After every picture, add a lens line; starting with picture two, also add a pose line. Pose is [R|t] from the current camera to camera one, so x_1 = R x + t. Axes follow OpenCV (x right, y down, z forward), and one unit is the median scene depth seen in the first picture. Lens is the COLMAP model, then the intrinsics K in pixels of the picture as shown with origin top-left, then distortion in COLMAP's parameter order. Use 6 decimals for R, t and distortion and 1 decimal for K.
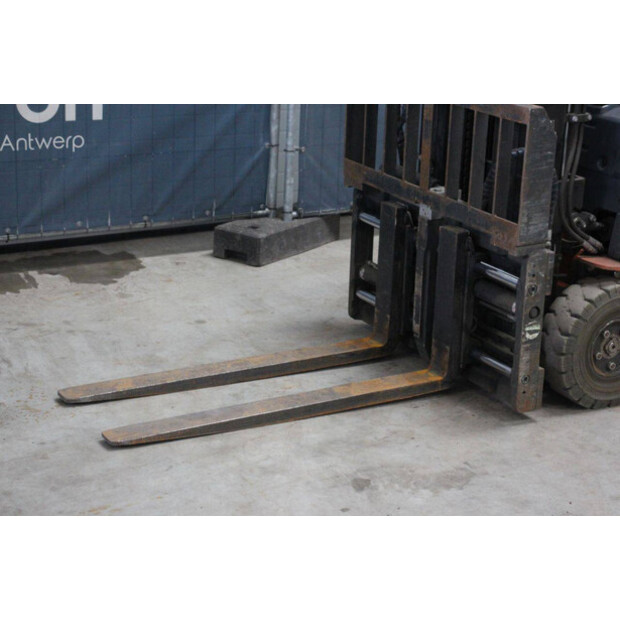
lens RADIAL K [[1375.1, 0, 312.2], [0, 1375.1, 310.5], [0, 0, 1]] dist [0.307760, 0.000000]
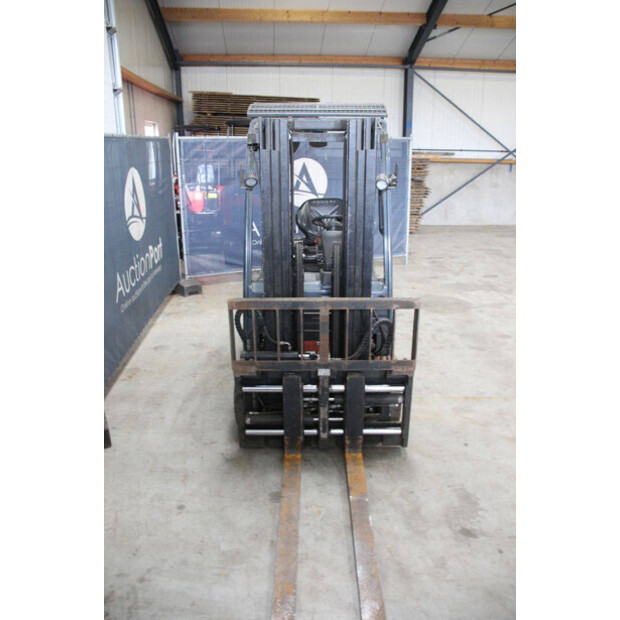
lens RADIAL K [[508.3, 0, 315.4], [0, 508.3, 307.4], [0, 0, 1]] dist [-0.090566, 0.026005]
pose [[0.492271, -0.316714, 0.810779, -0.398408], [0.288533, 0.938167, 0.191290, -0.265292], [-0.821230, 0.139770, 0.553215, 0.643581]]
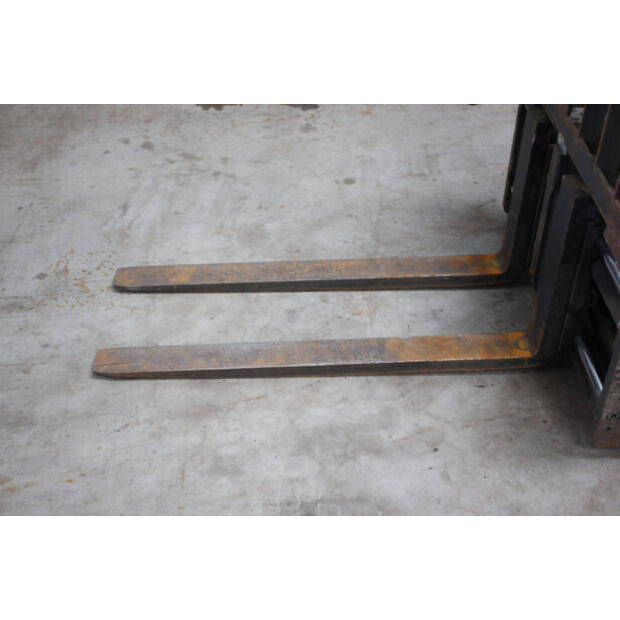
lens RADIAL K [[795.7, 0, 306.5], [0, 795.7, 309.4], [0, 0, 1]] dist [0.014454, 0.000000]
pose [[0.877497, 0.269431, -0.396746, 0.152451], [-0.099704, 0.911686, 0.398608, -0.142965], [0.469104, -0.310219, 0.826865, 0.552408]]
